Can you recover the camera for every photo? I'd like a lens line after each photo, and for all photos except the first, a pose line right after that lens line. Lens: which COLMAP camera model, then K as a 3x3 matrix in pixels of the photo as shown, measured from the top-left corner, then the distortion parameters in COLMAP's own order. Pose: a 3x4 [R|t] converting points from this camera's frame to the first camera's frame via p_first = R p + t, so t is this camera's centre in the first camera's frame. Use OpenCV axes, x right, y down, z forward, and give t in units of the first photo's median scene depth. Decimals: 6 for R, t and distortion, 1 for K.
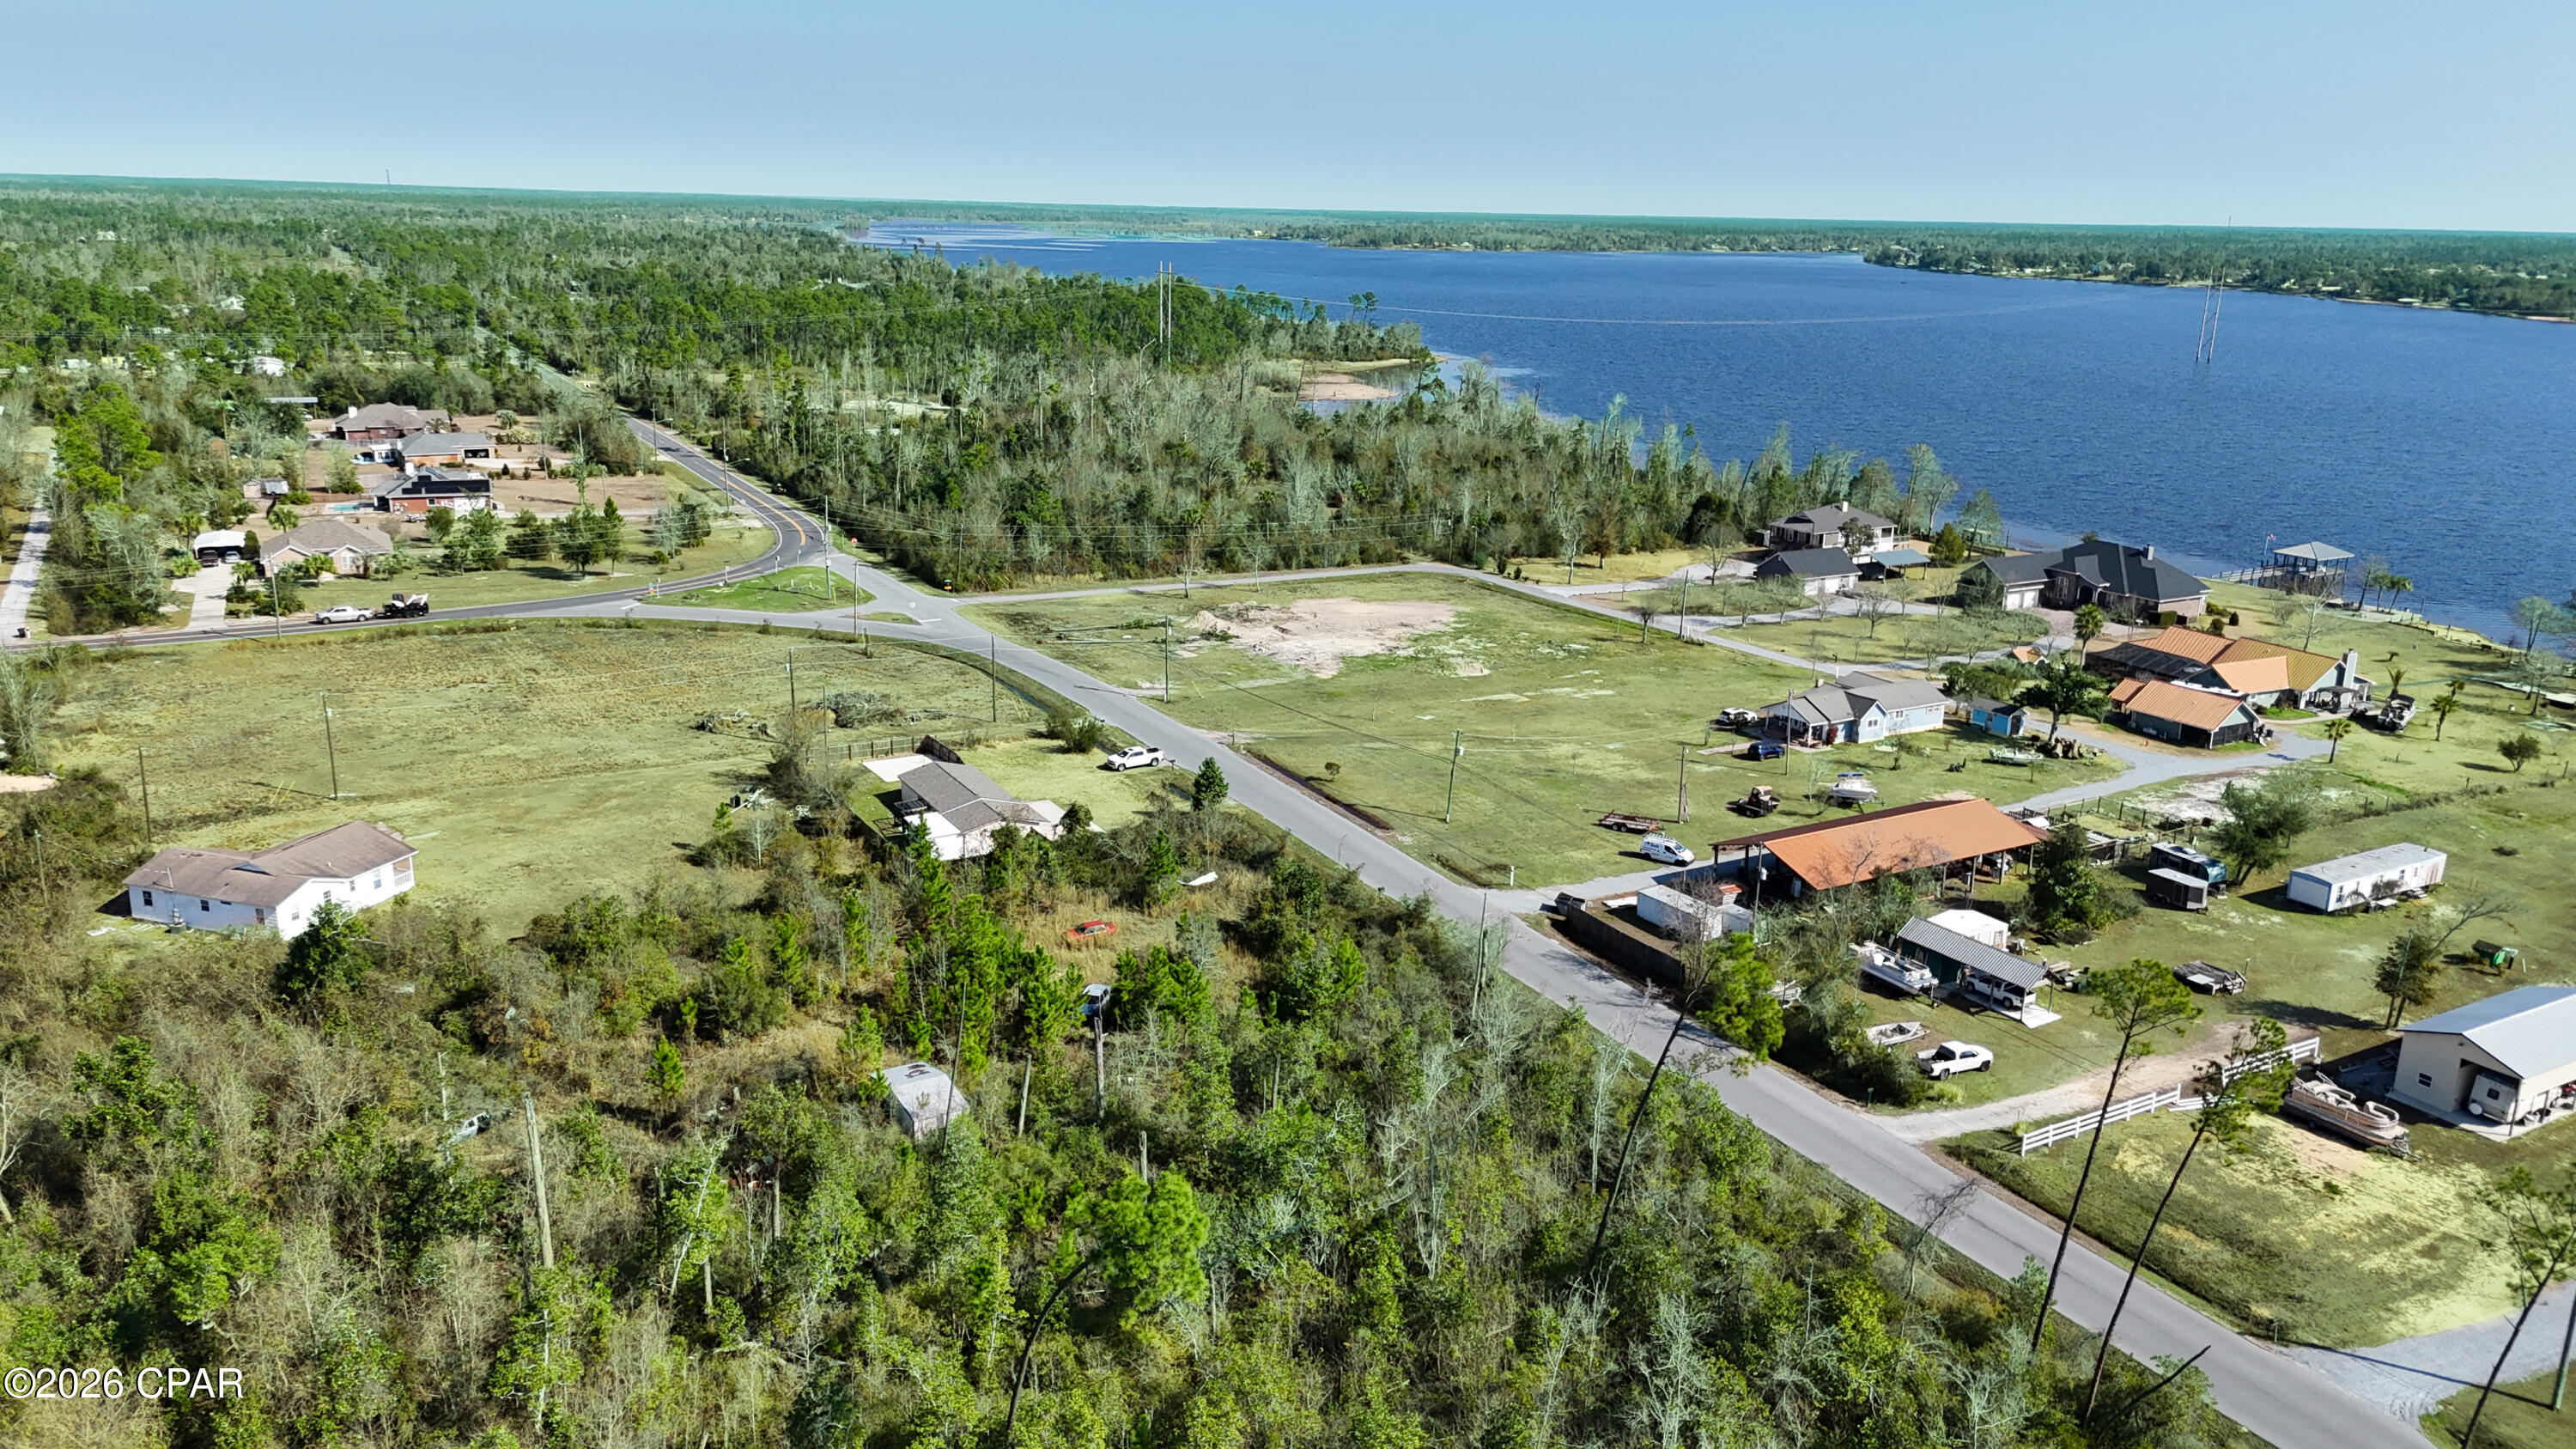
lens RADIAL K [[1887.2, 0, 1296.4], [0, 1887.2, 723.6], [0, 0, 1]] dist [0.078610, -0.081665]
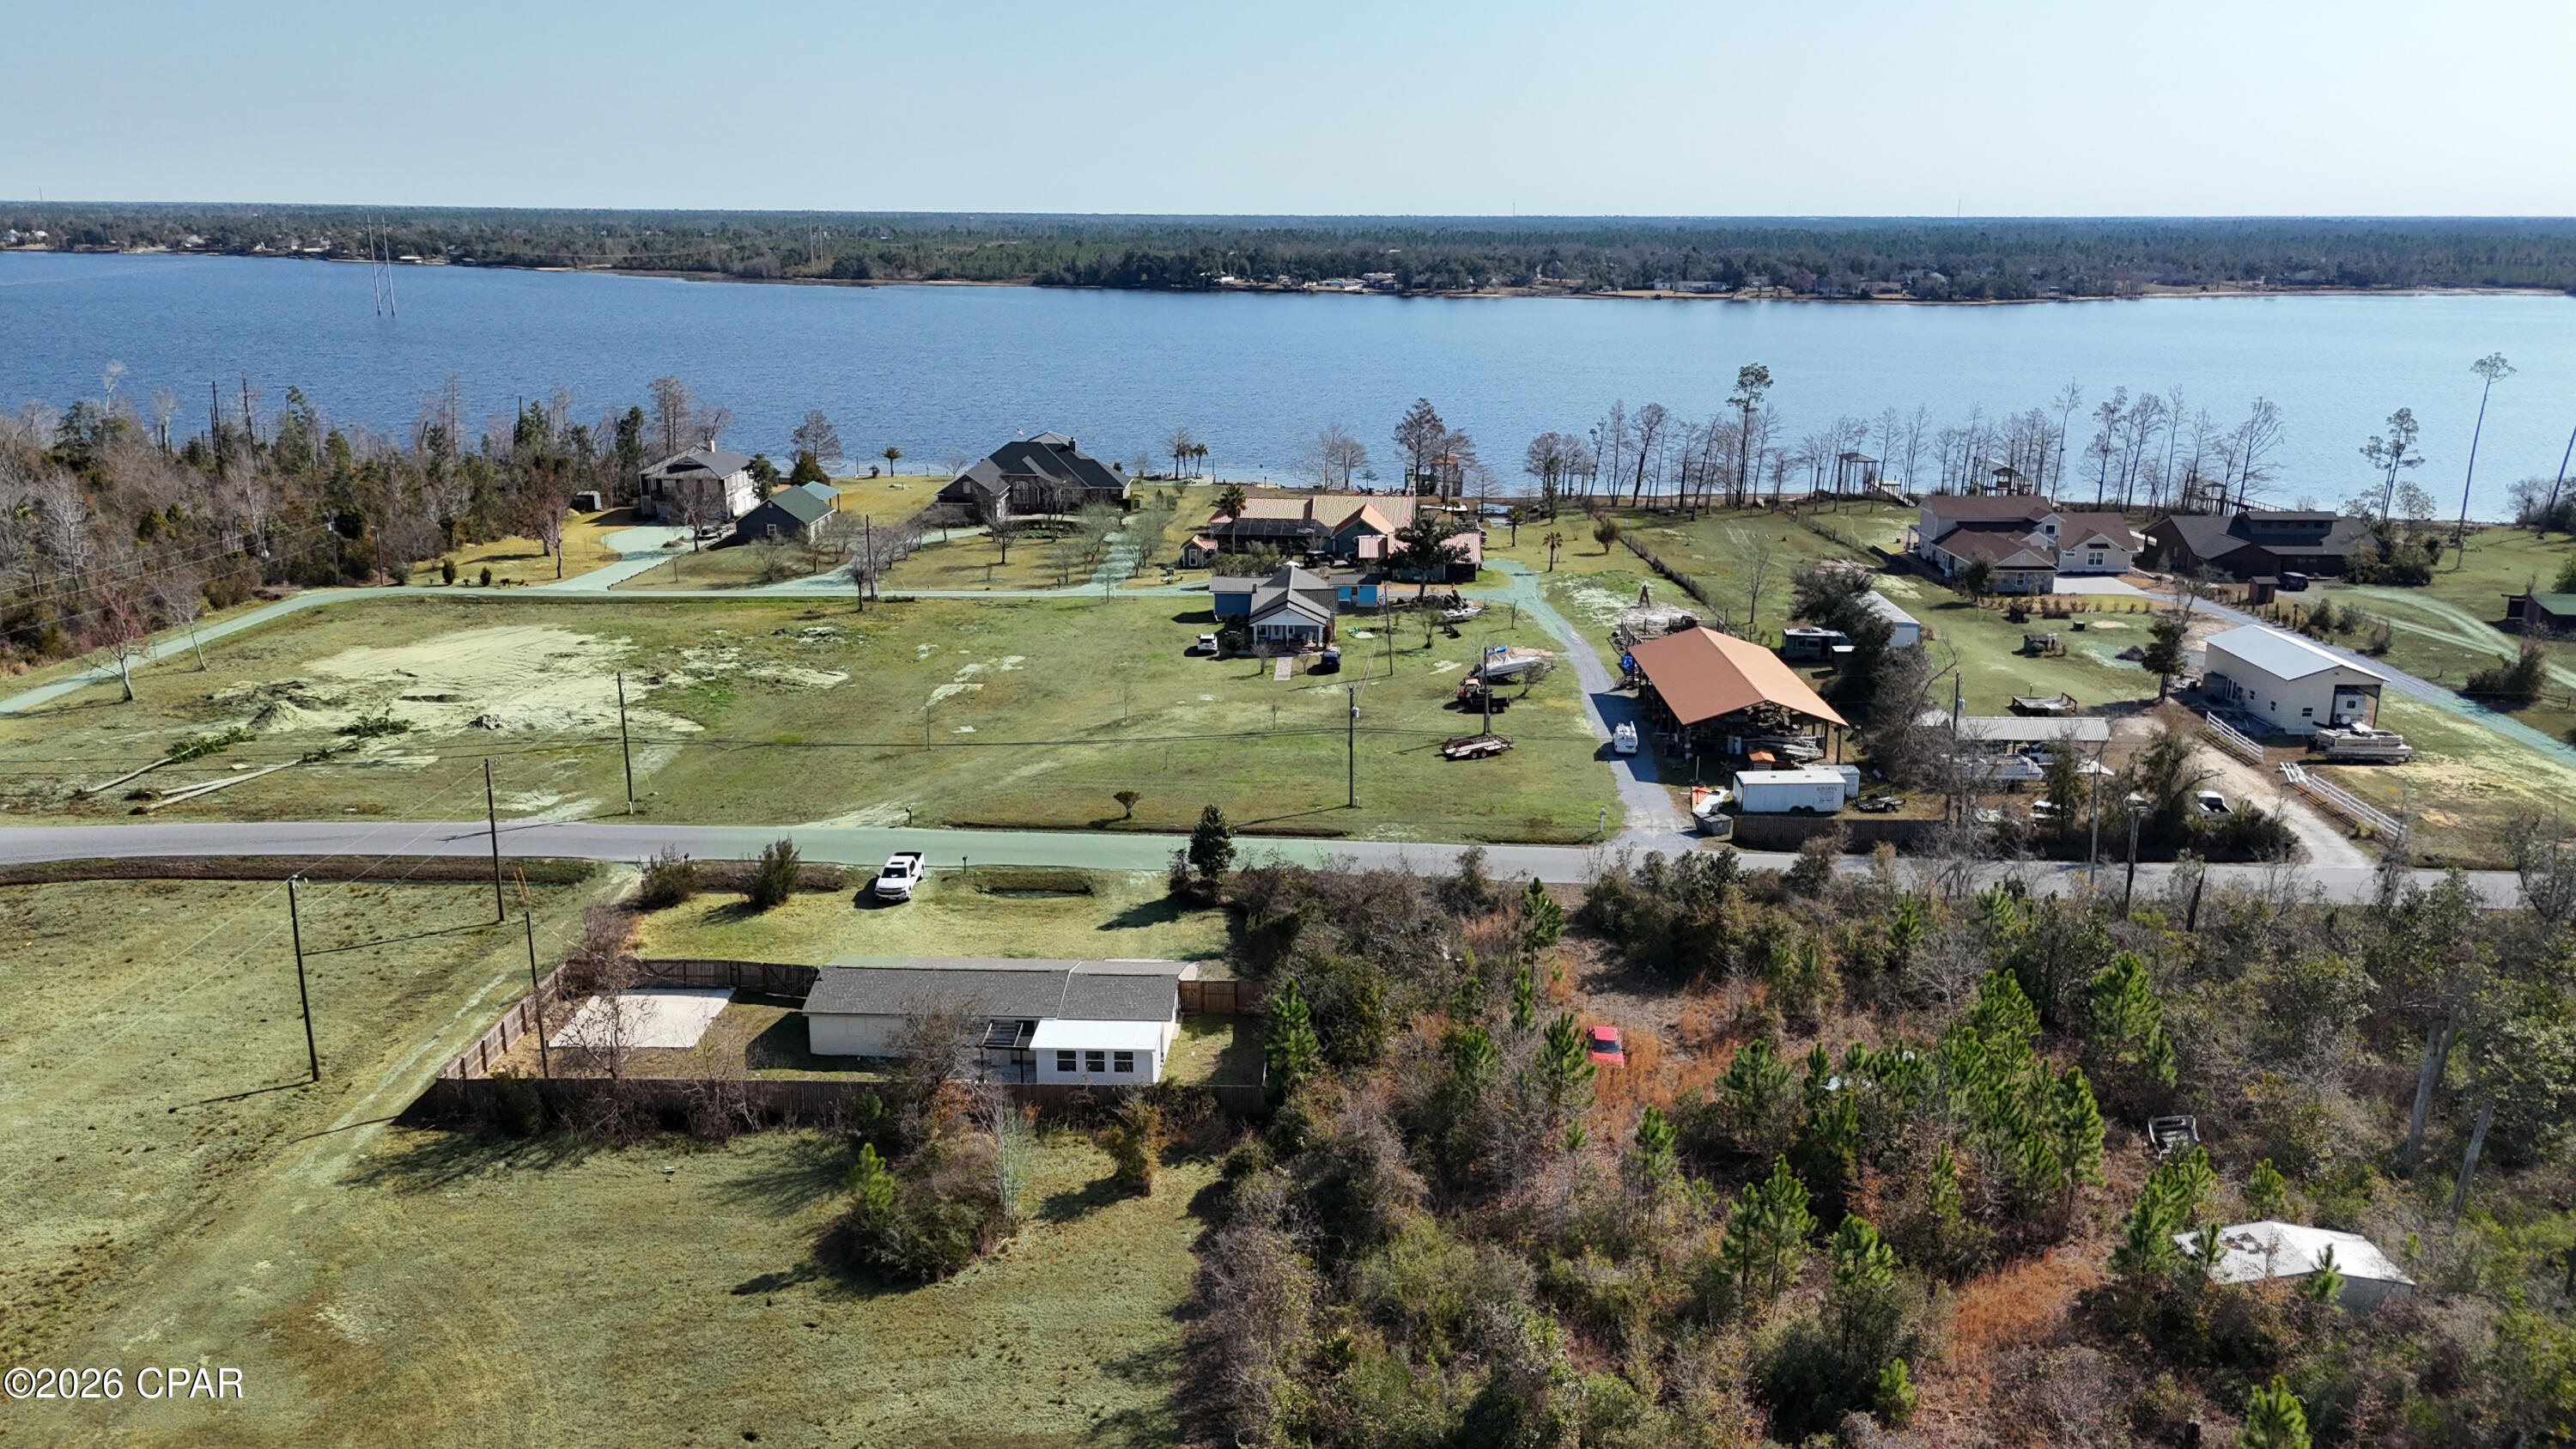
lens RADIAL K [[1887.2, 0, 1296.4], [0, 1887.2, 723.6], [0, 0, 1]] dist [0.078610, -0.081665]
pose [[0.528935, -0.239288, 0.814229, -0.068731], [0.229045, 0.964074, 0.134534, -0.011178], [-0.817170, 0.115335, 0.564740, 0.072816]]
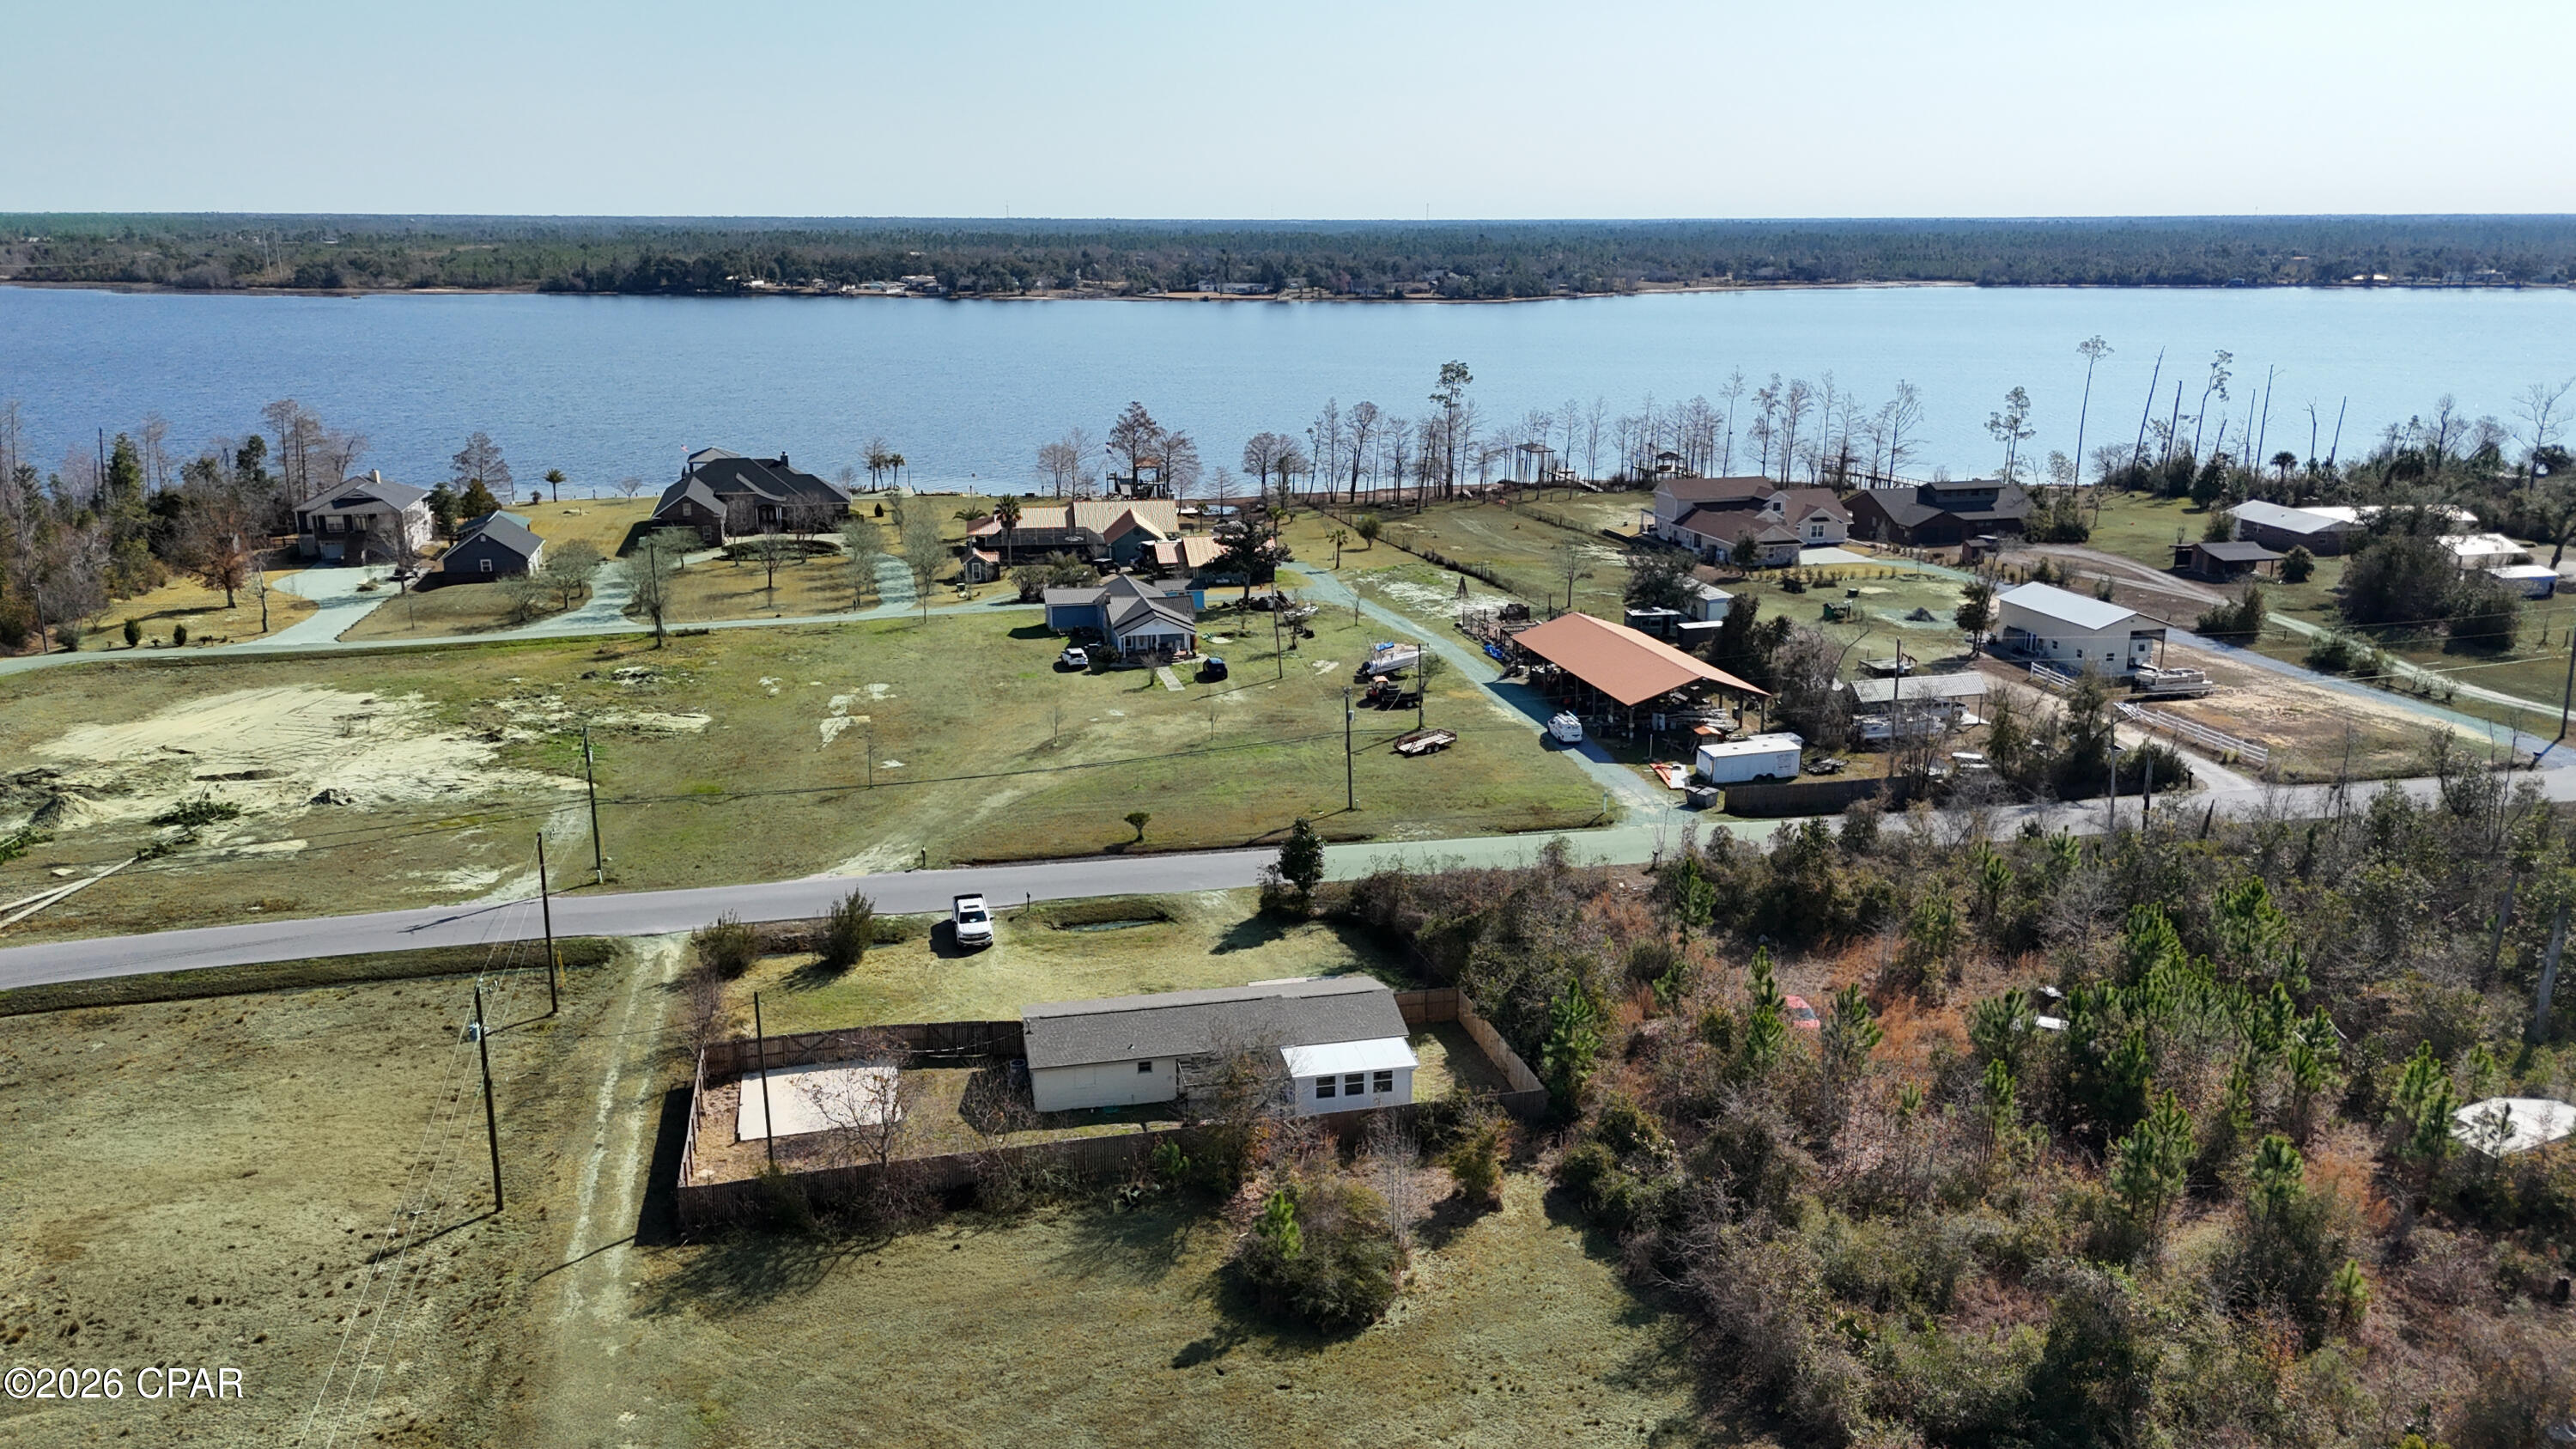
lens RADIAL K [[1887.2, 0, 1296.4], [0, 1887.2, 723.6], [0, 0, 1]] dist [0.078610, -0.081665]
pose [[0.292701, -0.268143, 0.917837, -0.077681], [0.256979, 0.946622, 0.194601, -0.017048], [-0.921025, 0.178905, 0.345984, 0.093867]]
